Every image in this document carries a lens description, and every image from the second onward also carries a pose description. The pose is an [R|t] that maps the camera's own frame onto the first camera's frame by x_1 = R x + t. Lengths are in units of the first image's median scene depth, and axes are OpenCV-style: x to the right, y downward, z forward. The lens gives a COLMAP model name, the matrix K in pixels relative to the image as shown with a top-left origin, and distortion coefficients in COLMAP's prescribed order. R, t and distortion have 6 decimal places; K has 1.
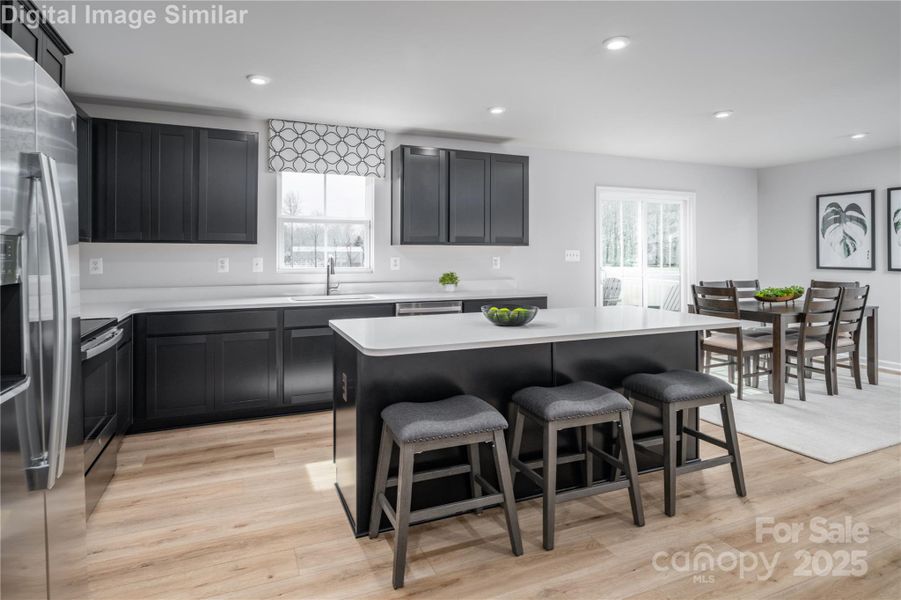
lens RADIAL K [[499.5, 0, 436.7], [0, 499.5, 245.6], [0, 0, 1]] dist [0.001051, 0.000133]
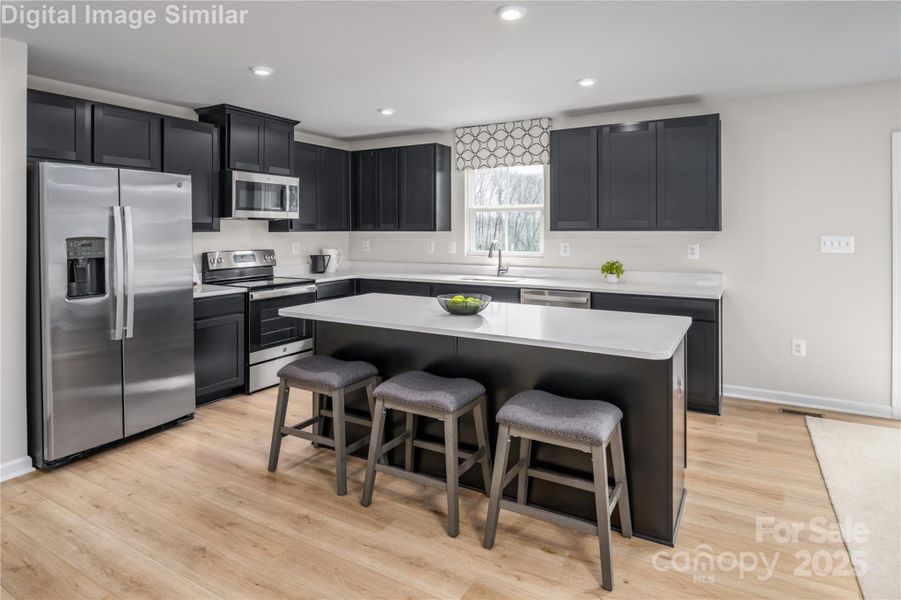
lens RADIAL K [[509.9, 0, 446.3], [0, 509.9, 228.3], [0, 0, 1]] dist [-0.003334, -0.000493]
pose [[0.605568, -0.006633, -0.795766, 0.630685], [0.013843, 0.999902, 0.002199, -0.012901], [0.795673, -0.012347, 0.605600, 0.226047]]
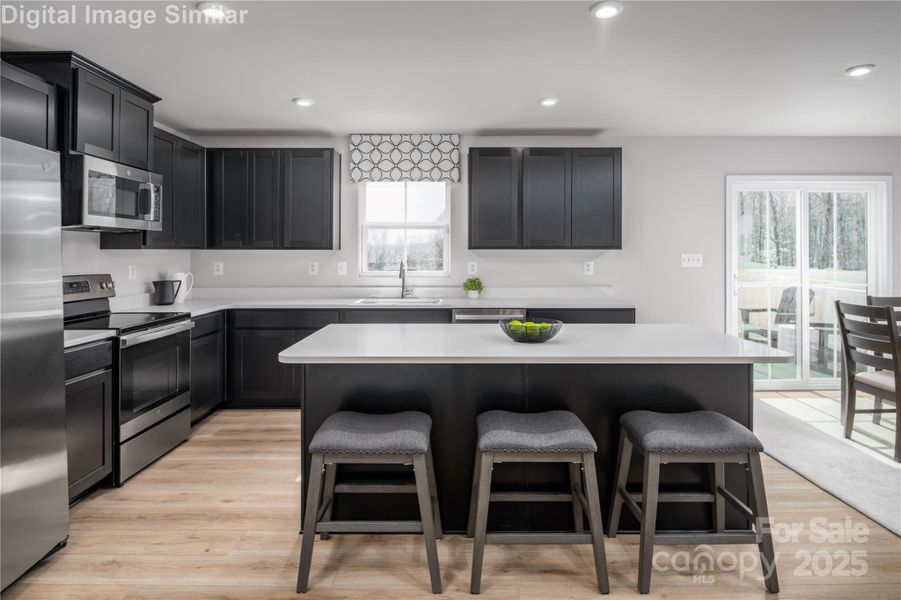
lens RADIAL K [[492.7, 0, 448.3], [0, 492.7, 253.5], [0, 0, 1]] dist [-0.003080, -0.001141]
pose [[0.922740, -0.001424, -0.385419, 0.271313], [0.007079, 0.999887, 0.013255, -0.007086], [0.385357, -0.014959, 0.922646, 0.092175]]
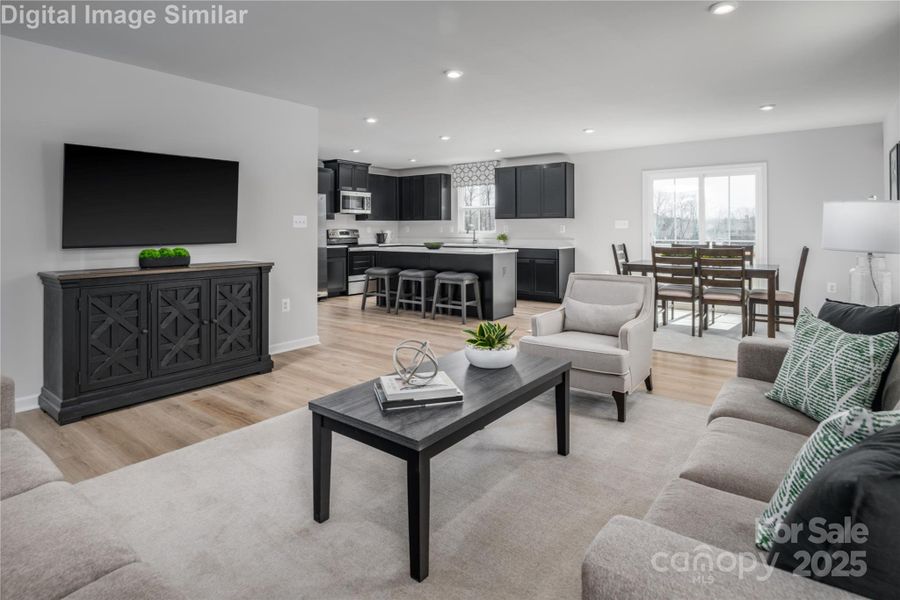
lens RADIAL K [[480.9, 0, 445.0], [0, 480.9, 236.0], [0, 0, 1]] dist [-0.001516, -0.000217]
pose [[0.502055, 0.010355, -0.864773, 1.513406], [0.013042, 0.999724, 0.019542, 0.024917], [0.864737, -0.021090, 0.501782, -0.124408]]
